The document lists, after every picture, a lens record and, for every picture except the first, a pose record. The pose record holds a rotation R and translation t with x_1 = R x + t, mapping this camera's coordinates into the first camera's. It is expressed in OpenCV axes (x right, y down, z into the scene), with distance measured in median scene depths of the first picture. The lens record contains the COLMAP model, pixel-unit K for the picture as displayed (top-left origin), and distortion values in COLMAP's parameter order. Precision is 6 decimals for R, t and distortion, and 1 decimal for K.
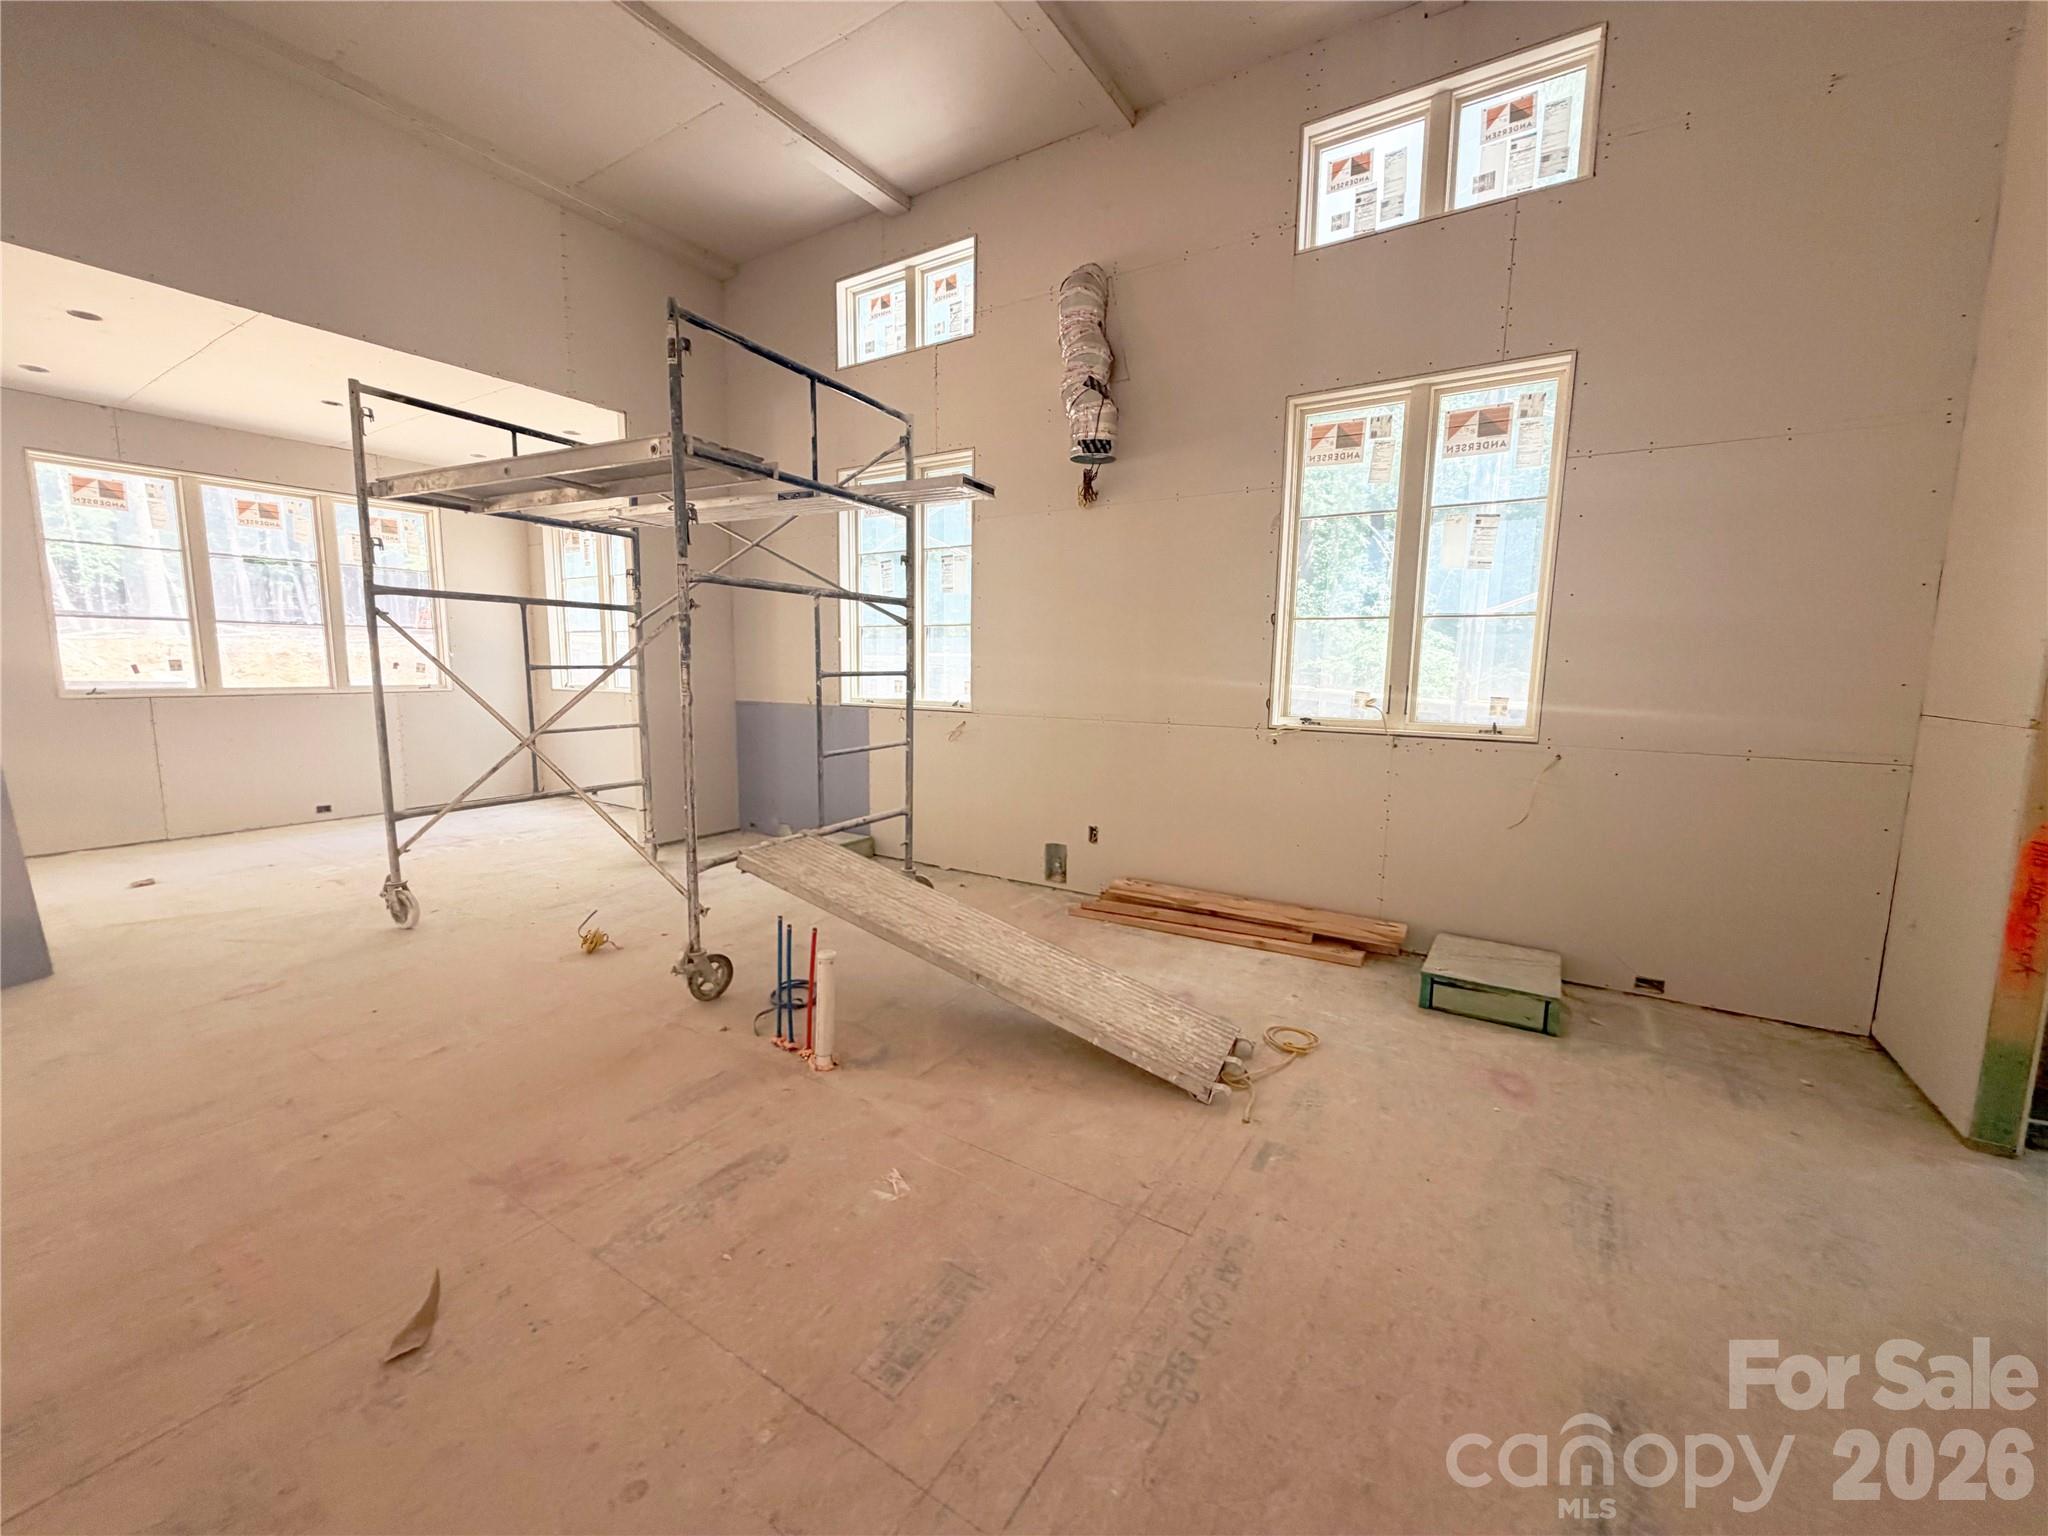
lens RADIAL K [[834.0, 0, 1024.0], [0, 834.0, 768.0], [0, 0, 1]] dist [0.000154, -0.000419]
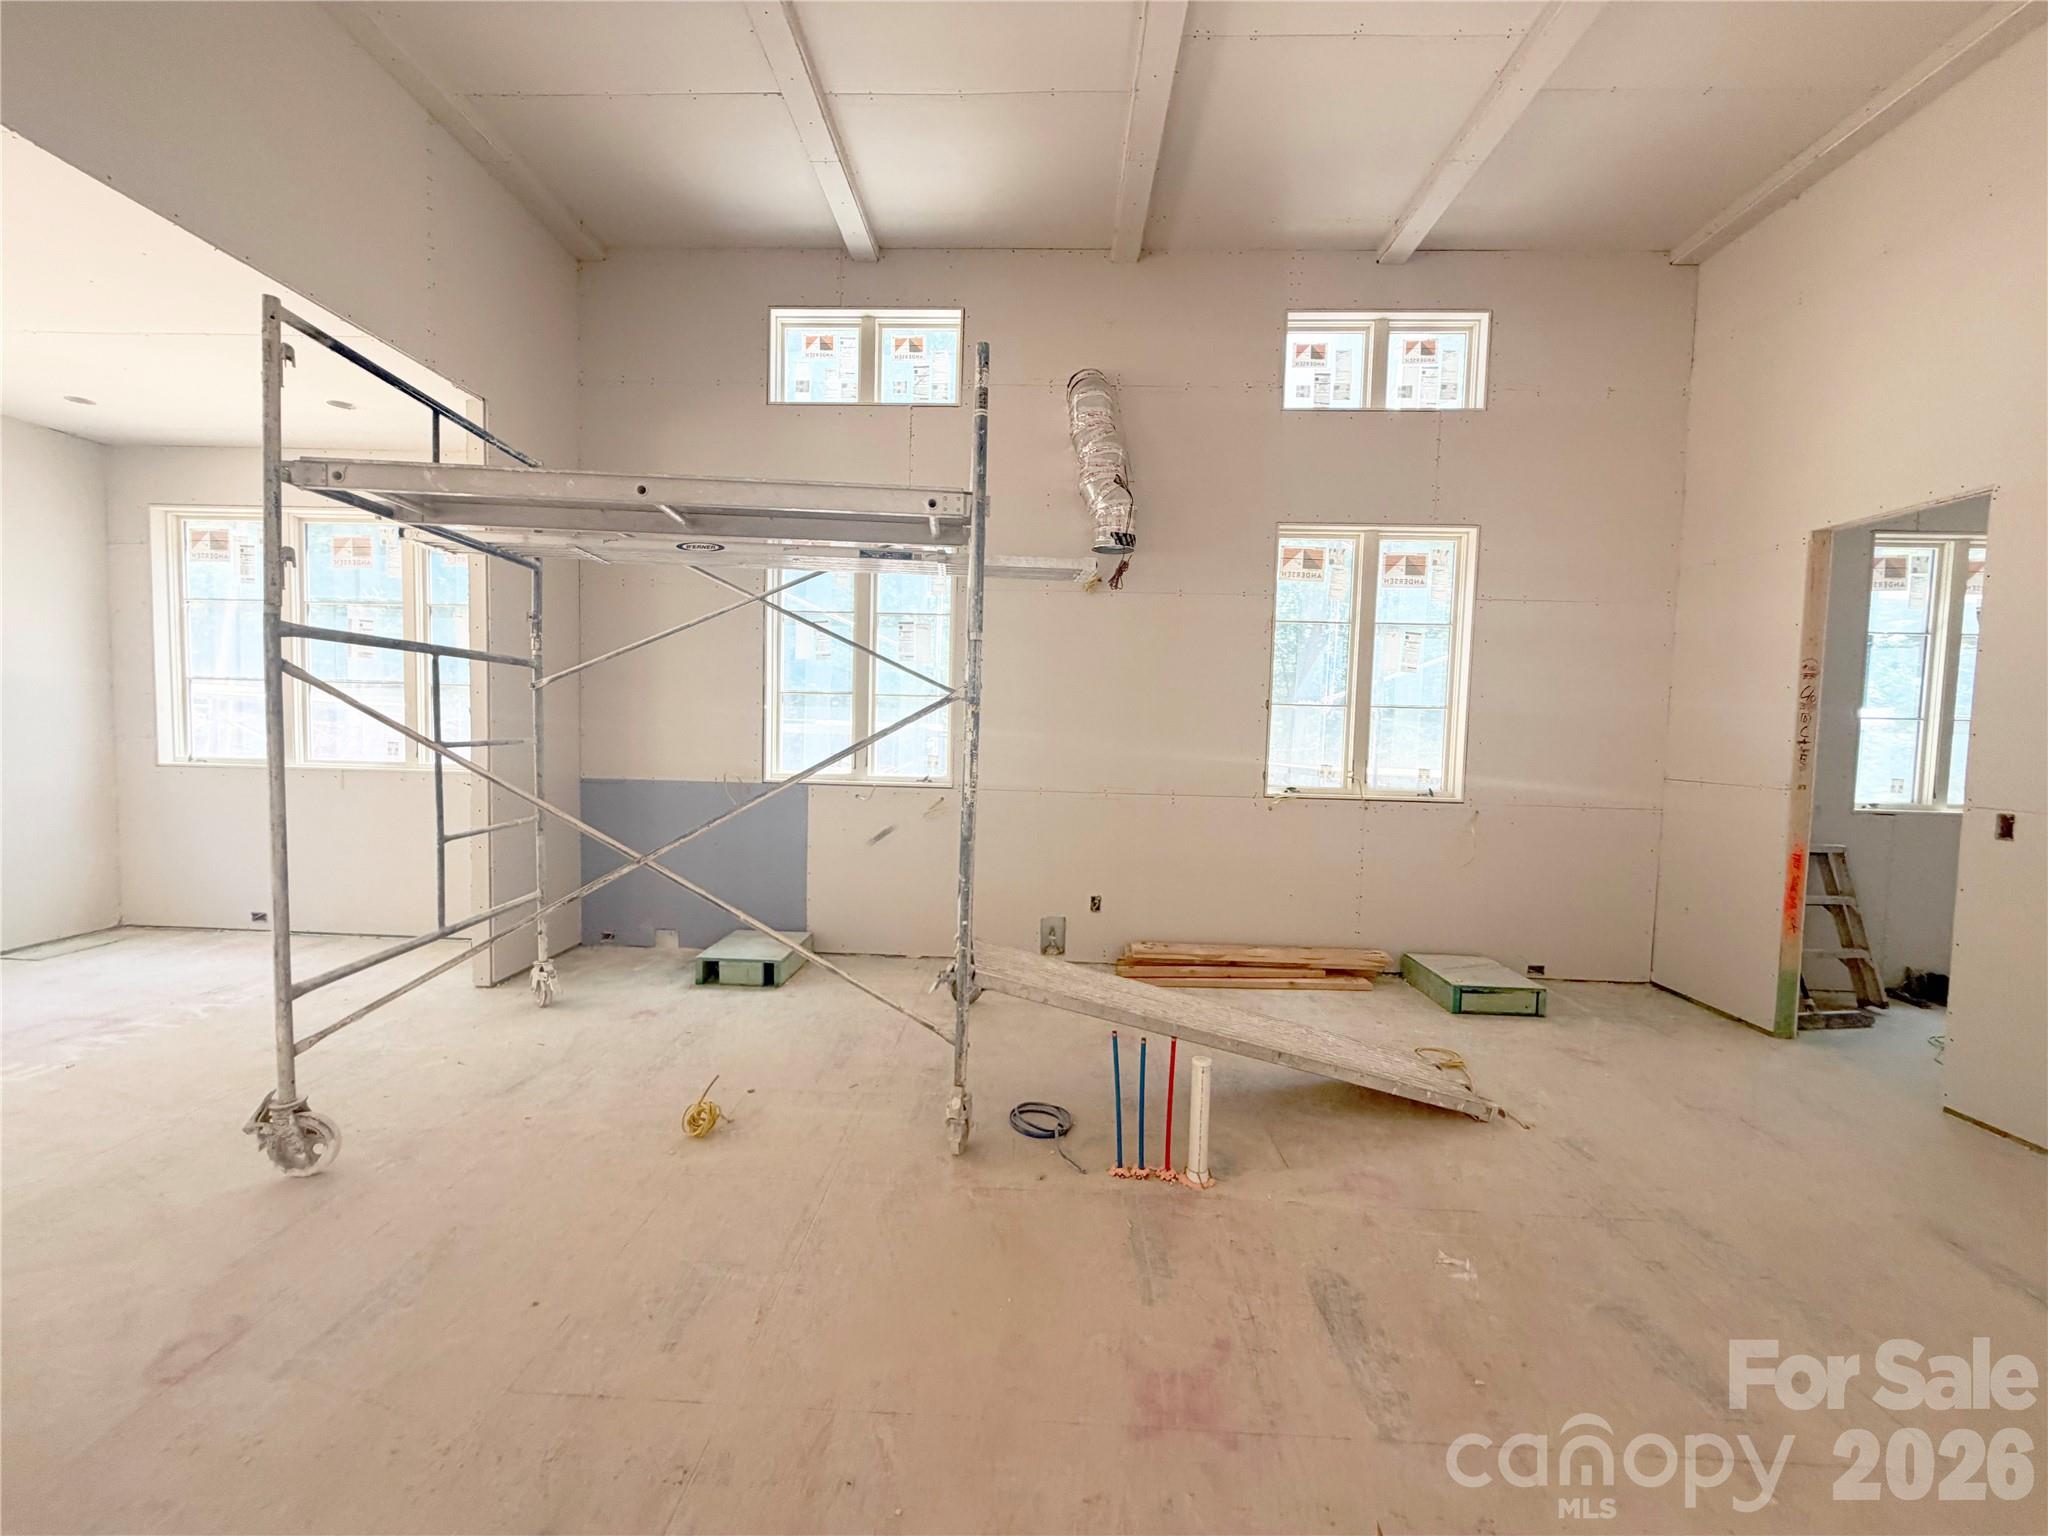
lens RADIAL K [[830.8, 0, 1011.4], [0, 830.8, 764.2], [0, 0, 1]] dist [0.000133, 0.000023]
pose [[0.854250, -0.016863, 0.519589, -0.656186], [0.050146, 0.997486, -0.050071, -0.056462], [-0.517438, 0.068828, 0.852948, 0.202193]]
